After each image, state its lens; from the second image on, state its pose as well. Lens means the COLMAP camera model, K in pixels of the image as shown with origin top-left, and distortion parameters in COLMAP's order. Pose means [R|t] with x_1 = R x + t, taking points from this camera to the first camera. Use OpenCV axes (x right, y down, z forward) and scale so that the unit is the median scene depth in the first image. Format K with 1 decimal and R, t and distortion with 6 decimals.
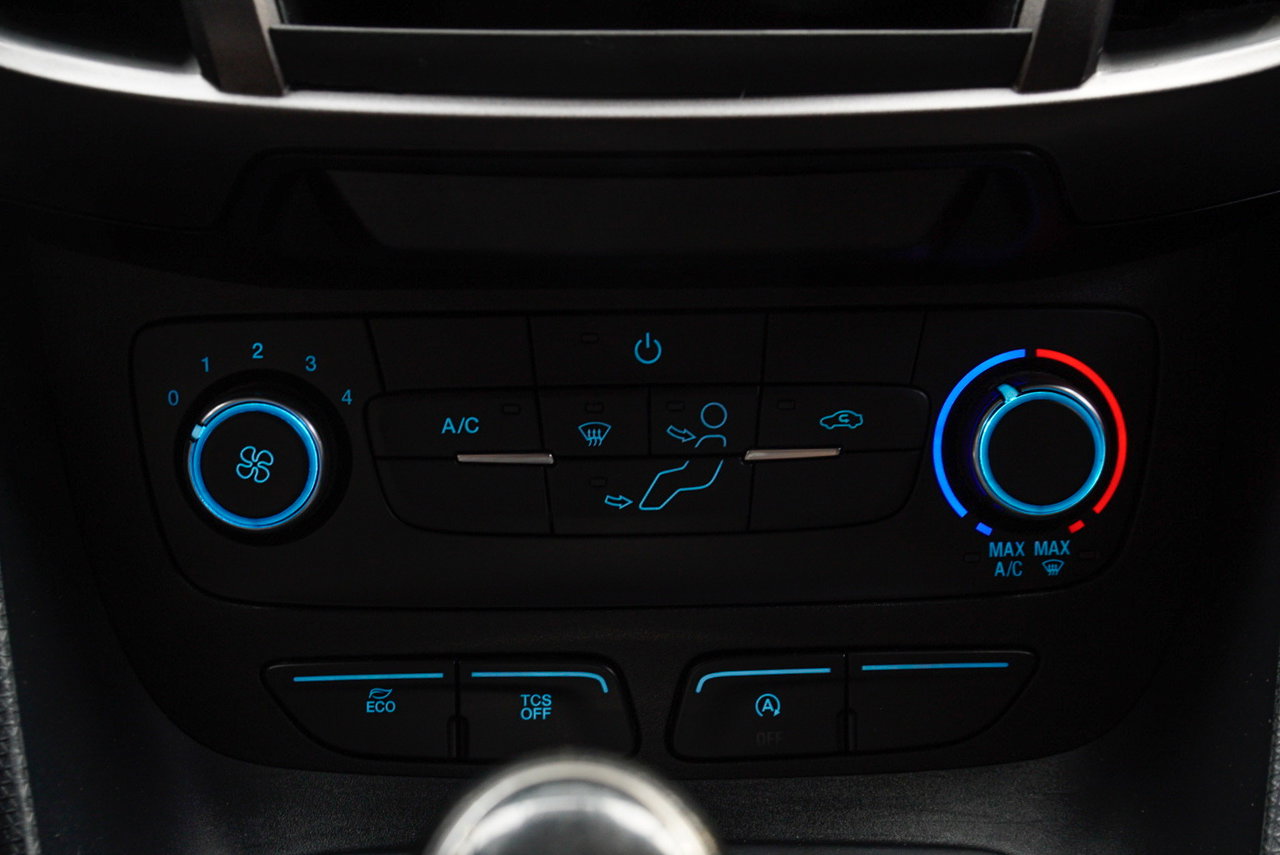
lens RADIAL K [[1884.0, 0, 640.0], [0, 1884.0, 427.5], [0, 0, 1]] dist [0.005223, -0.003345]
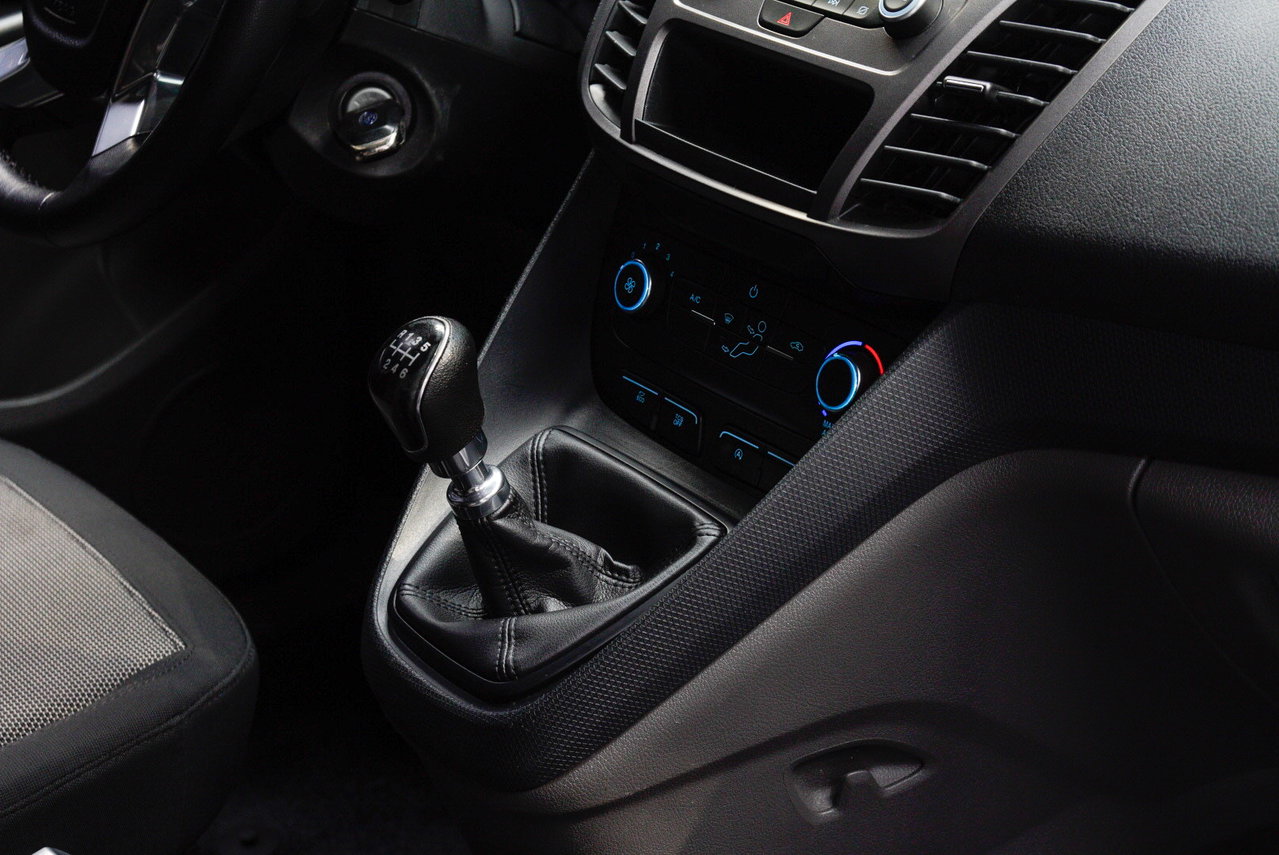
lens RADIAL K [[2508.9, 0, 639.5], [0, 2508.9, 427.5], [0, 0, 1]] dist [0.202216, -0.138057]
pose [[0.564119, 0.328559, -0.757508, 2.345785], [-0.381727, 0.917270, 0.113580, -0.186910], [0.732157, 0.225089, 0.642869, -1.081105]]
